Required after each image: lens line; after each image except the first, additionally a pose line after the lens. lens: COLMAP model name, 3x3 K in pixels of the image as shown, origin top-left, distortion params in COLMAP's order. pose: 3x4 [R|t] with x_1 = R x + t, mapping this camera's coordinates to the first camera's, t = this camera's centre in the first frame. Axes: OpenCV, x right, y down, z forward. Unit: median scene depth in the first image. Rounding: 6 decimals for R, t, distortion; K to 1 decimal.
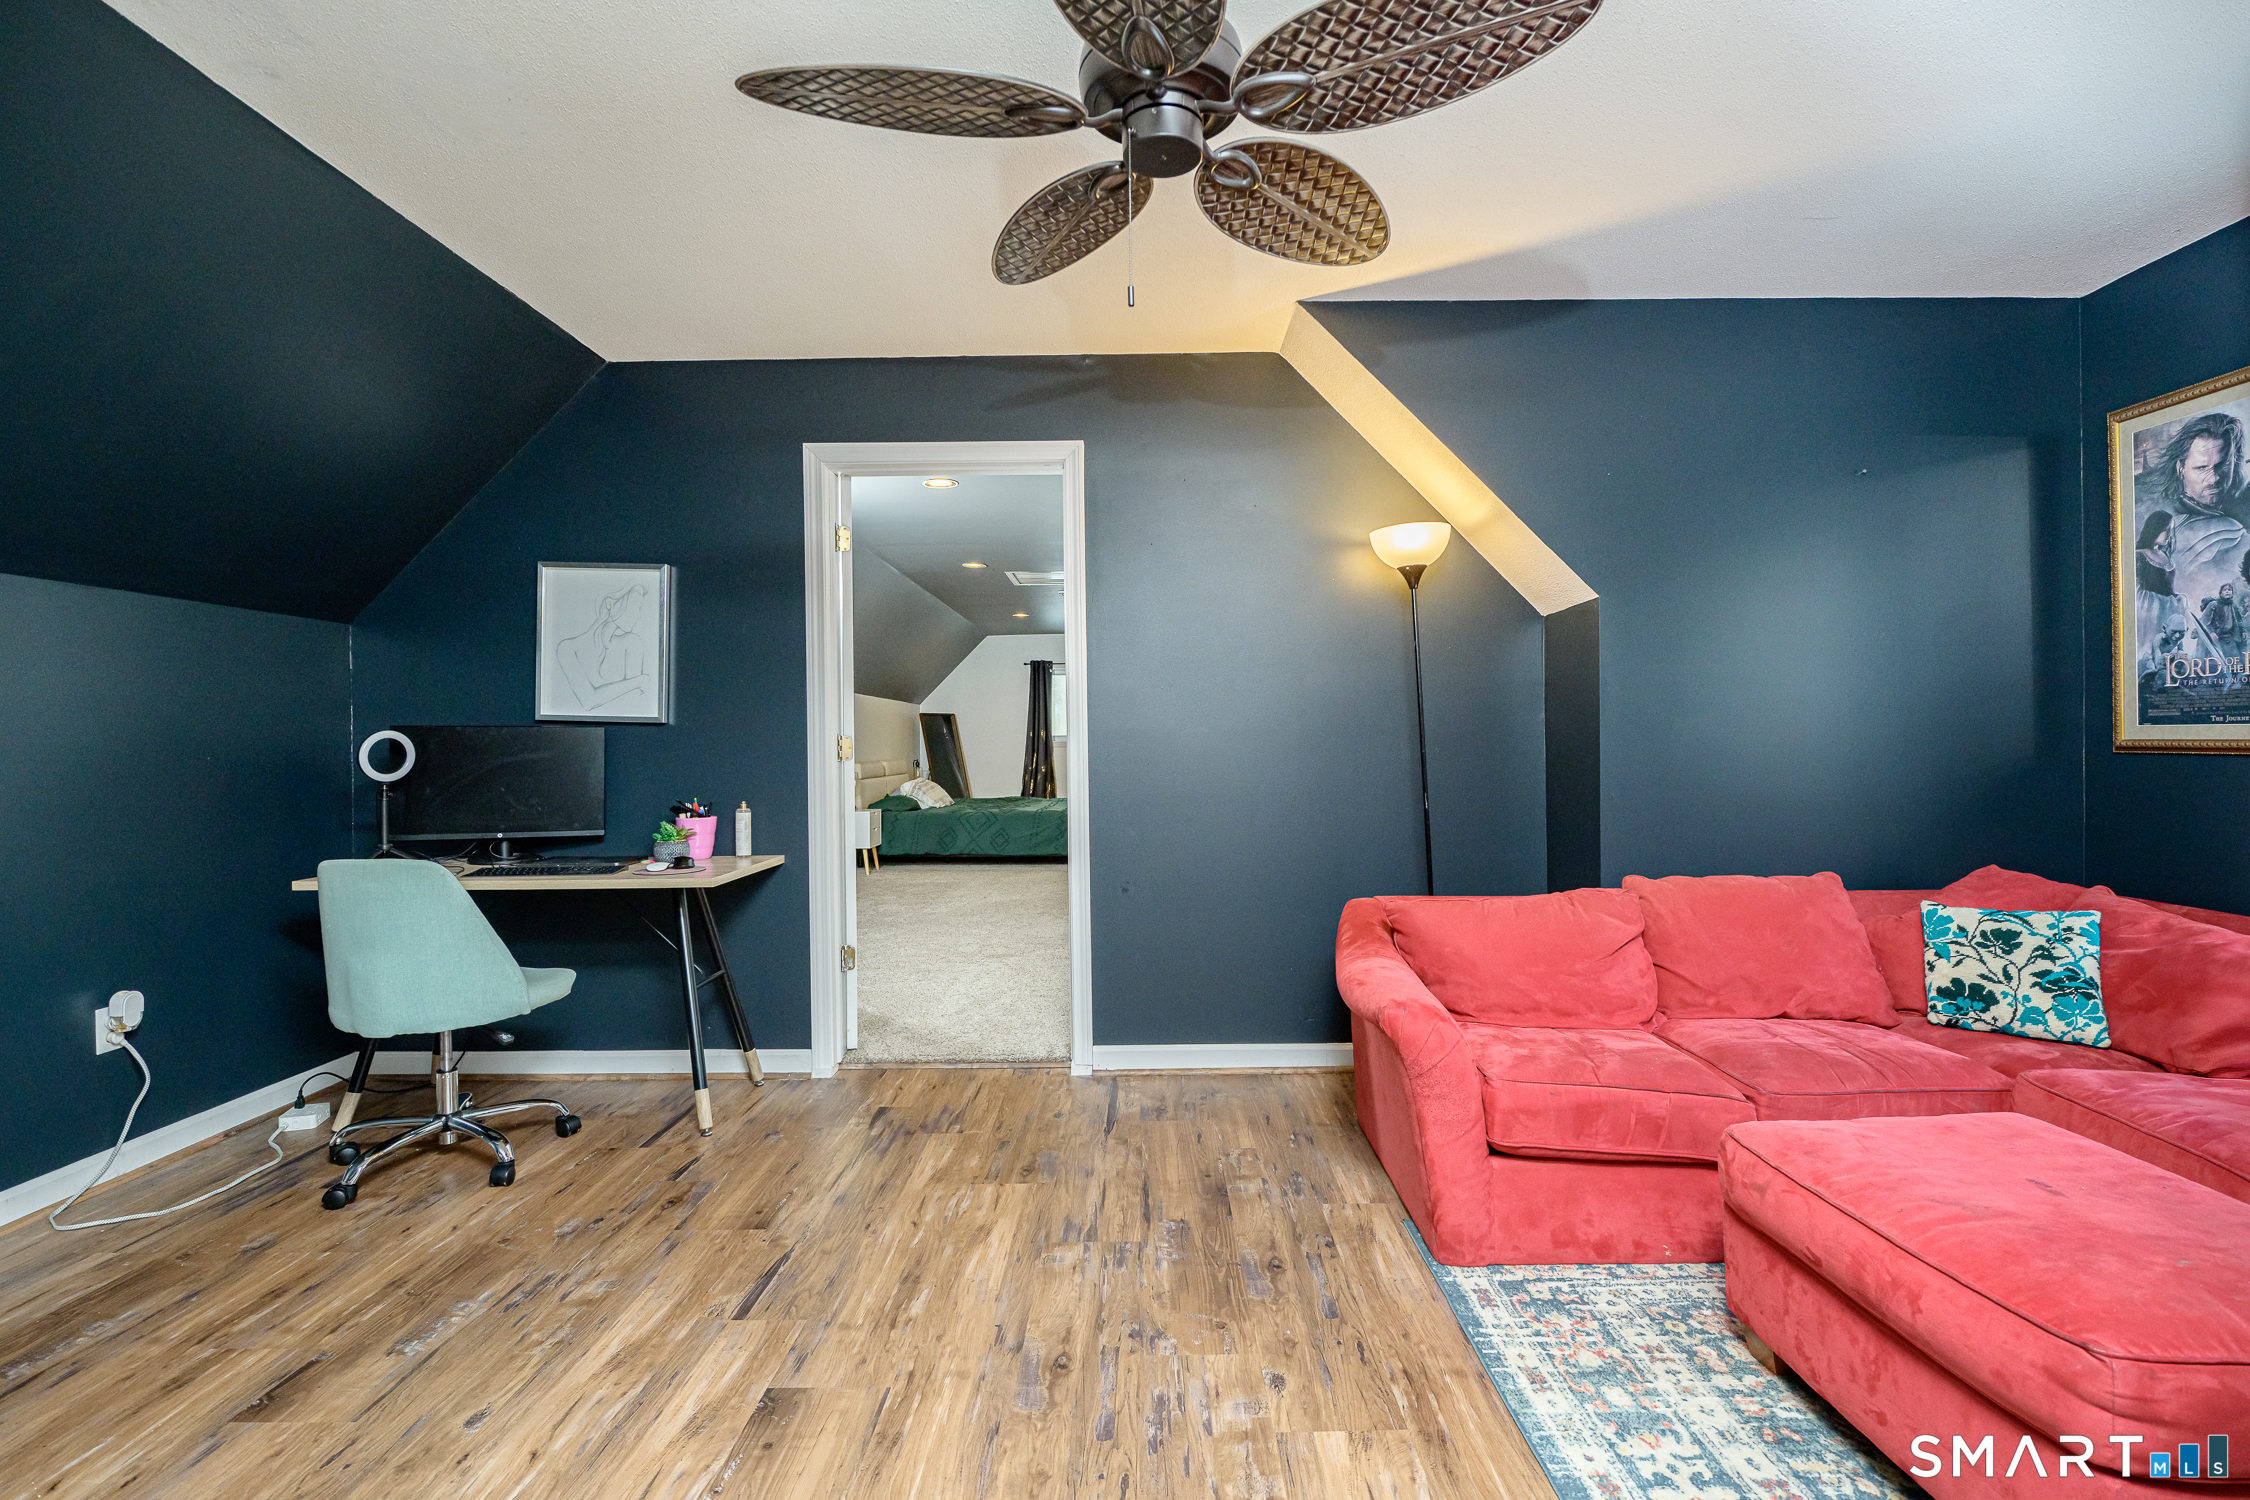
lens RADIAL K [[1028.3, 0, 1126.5], [0, 1028.3, 744.3], [0, 0, 1]] dist [-0.005388, -0.000181]
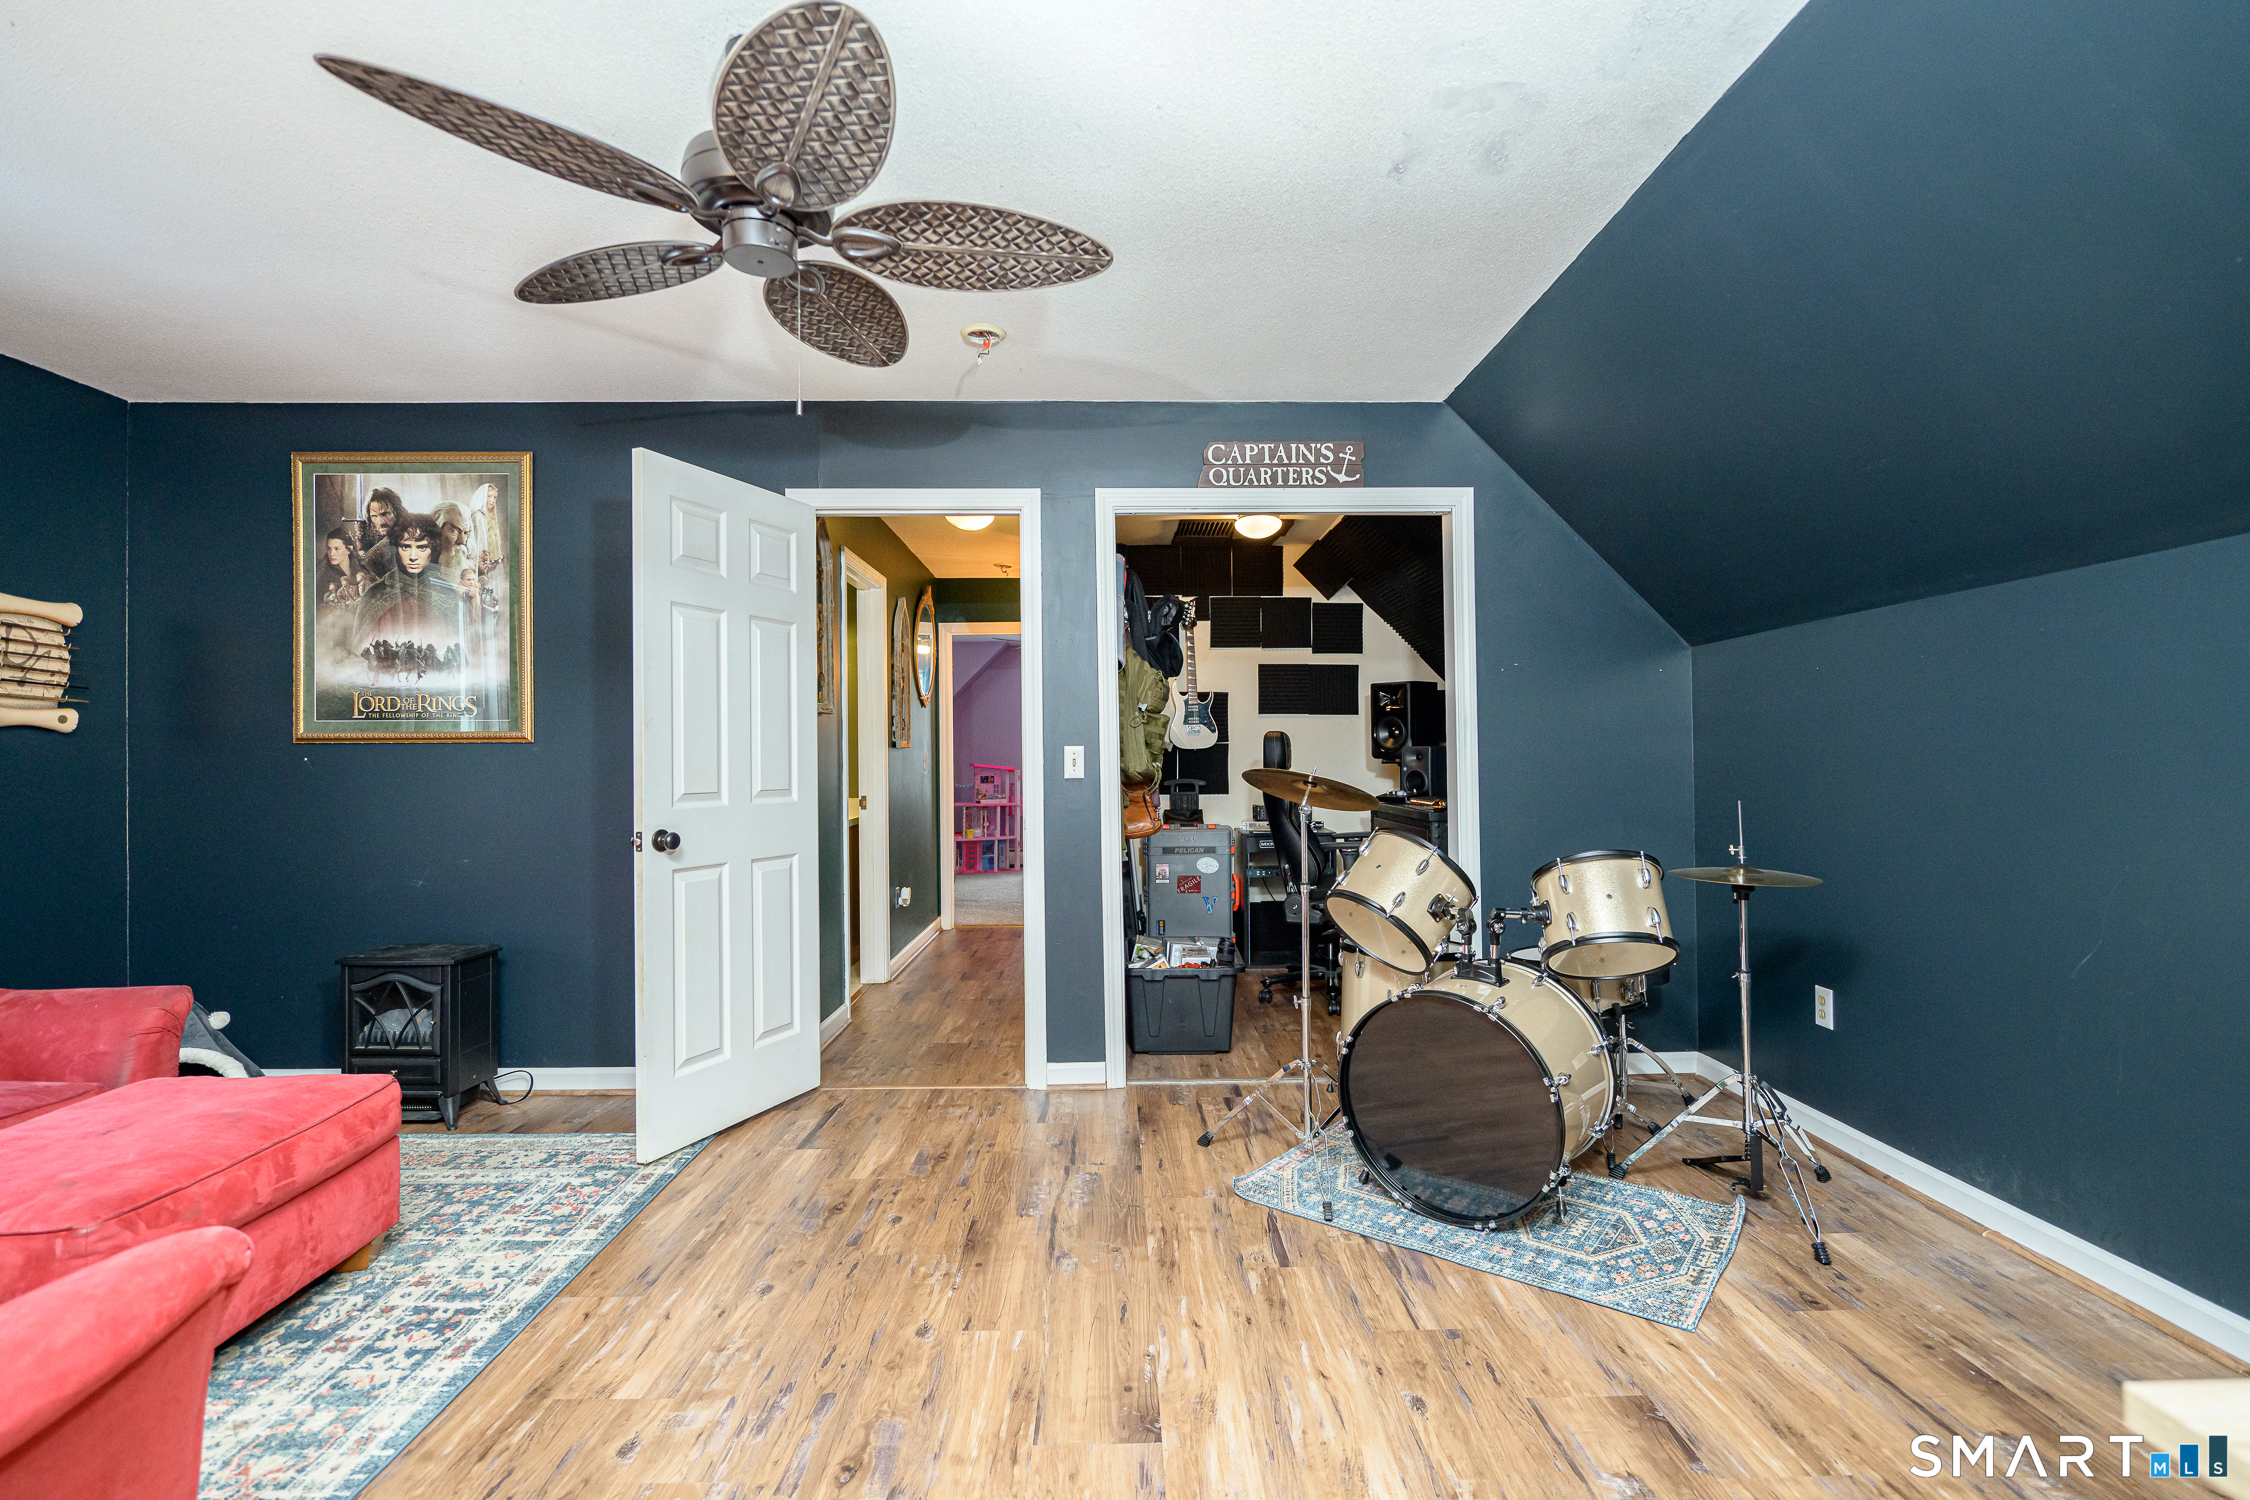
lens RADIAL K [[1028.3, 0, 1119.2], [0, 1028.3, 751.2], [0, 0, 1]] dist [-0.005388, -0.000181]
pose [[-0.999641, 0.018157, -0.019682, -0.310784], [0.018385, 0.999765, -0.011486, -0.009168], [0.019469, -0.011844, -0.999740, 2.015239]]
